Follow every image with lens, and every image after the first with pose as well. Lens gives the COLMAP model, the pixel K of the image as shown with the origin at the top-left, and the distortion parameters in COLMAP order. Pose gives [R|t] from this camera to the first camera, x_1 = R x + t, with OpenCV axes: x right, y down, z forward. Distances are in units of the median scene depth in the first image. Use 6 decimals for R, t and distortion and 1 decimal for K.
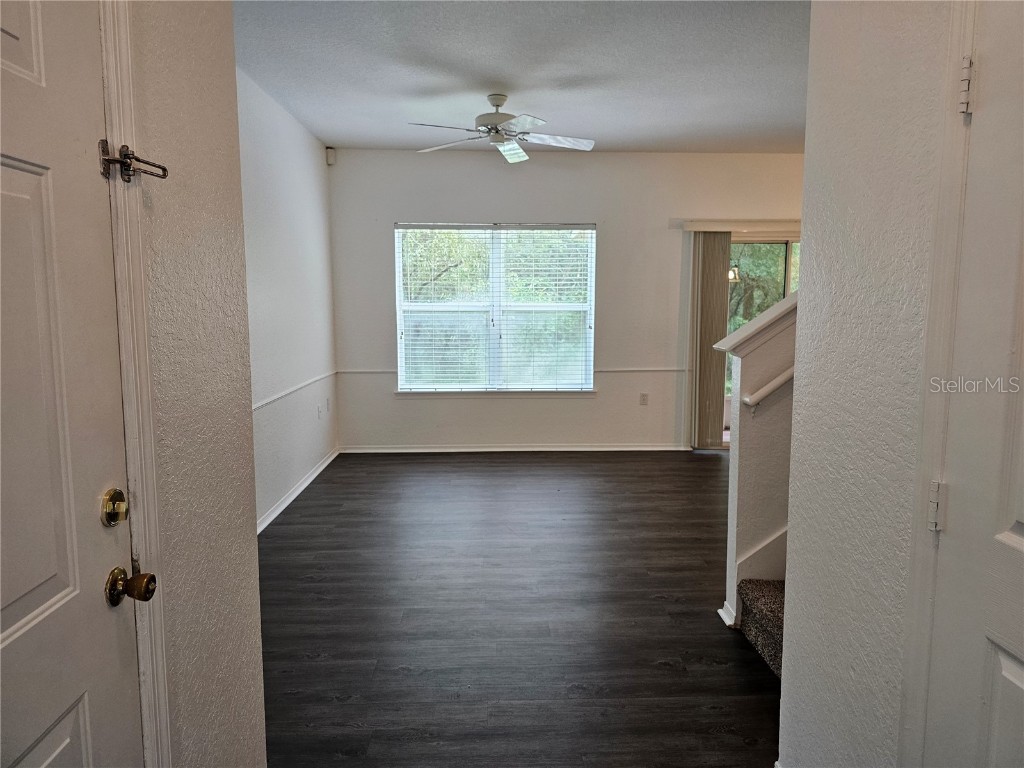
lens RADIAL K [[682.2, 0, 519.3], [0, 682.2, 383.3], [0, 0, 1]] dist [0.049661, -0.046228]
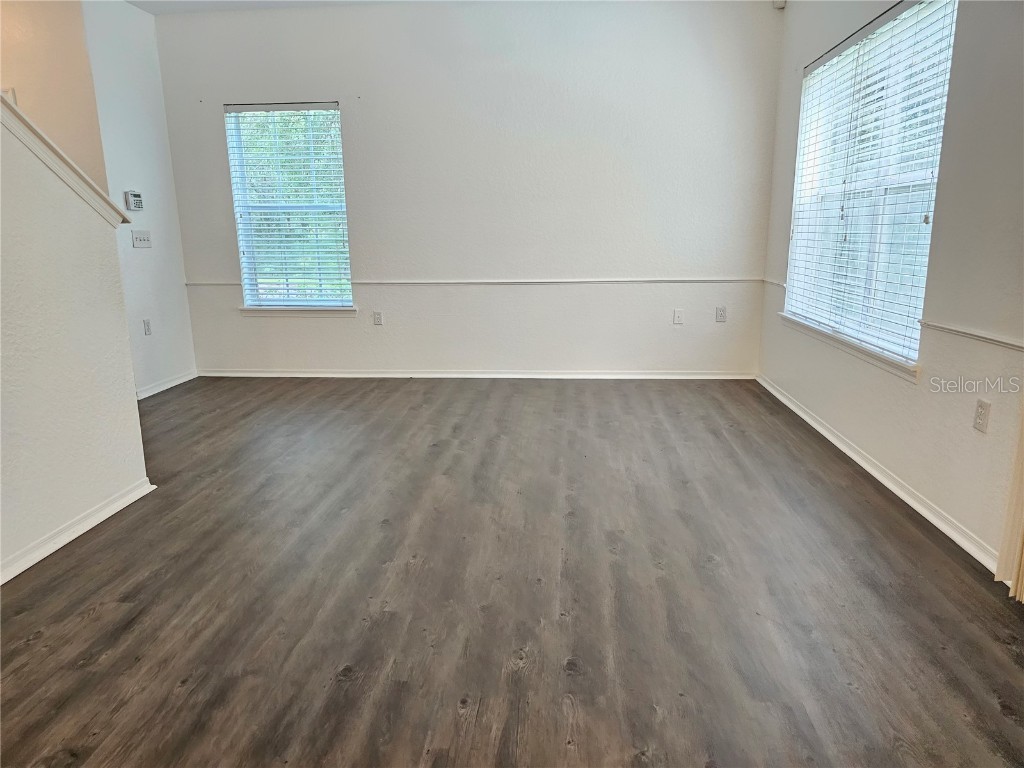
lens RADIAL K [[682.2, 0, 519.3], [0, 682.2, 383.3], [0, 0, 1]] dist [0.049661, -0.046228]
pose [[-0.115293, 0.217725, -0.969177, 0.589628], [-0.109196, 0.966992, 0.230224, -0.056902], [0.987311, 0.132373, -0.087712, 0.793691]]
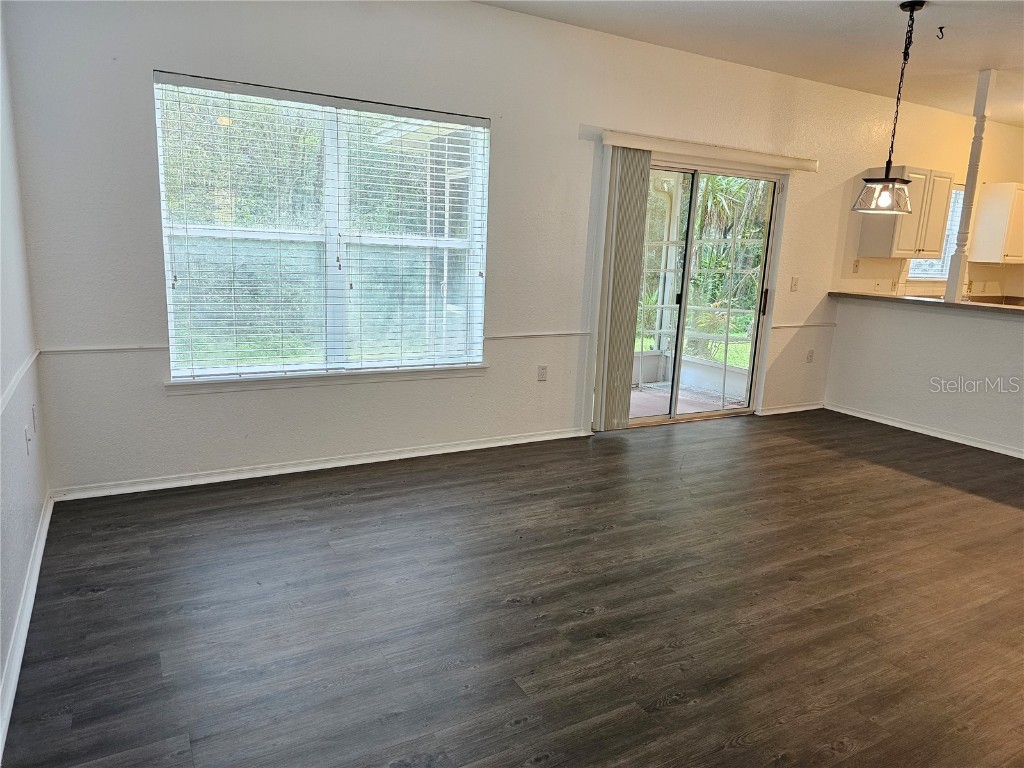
lens RADIAL K [[682.2, 0, 519.3], [0, 682.2, 383.3], [0, 0, 1]] dist [0.049661, -0.046228]
pose [[0.887151, -0.055326, 0.458151, -0.183817], [0.013617, 0.995493, 0.093848, -0.036588], [-0.461279, -0.077019, 0.883906, 0.363441]]
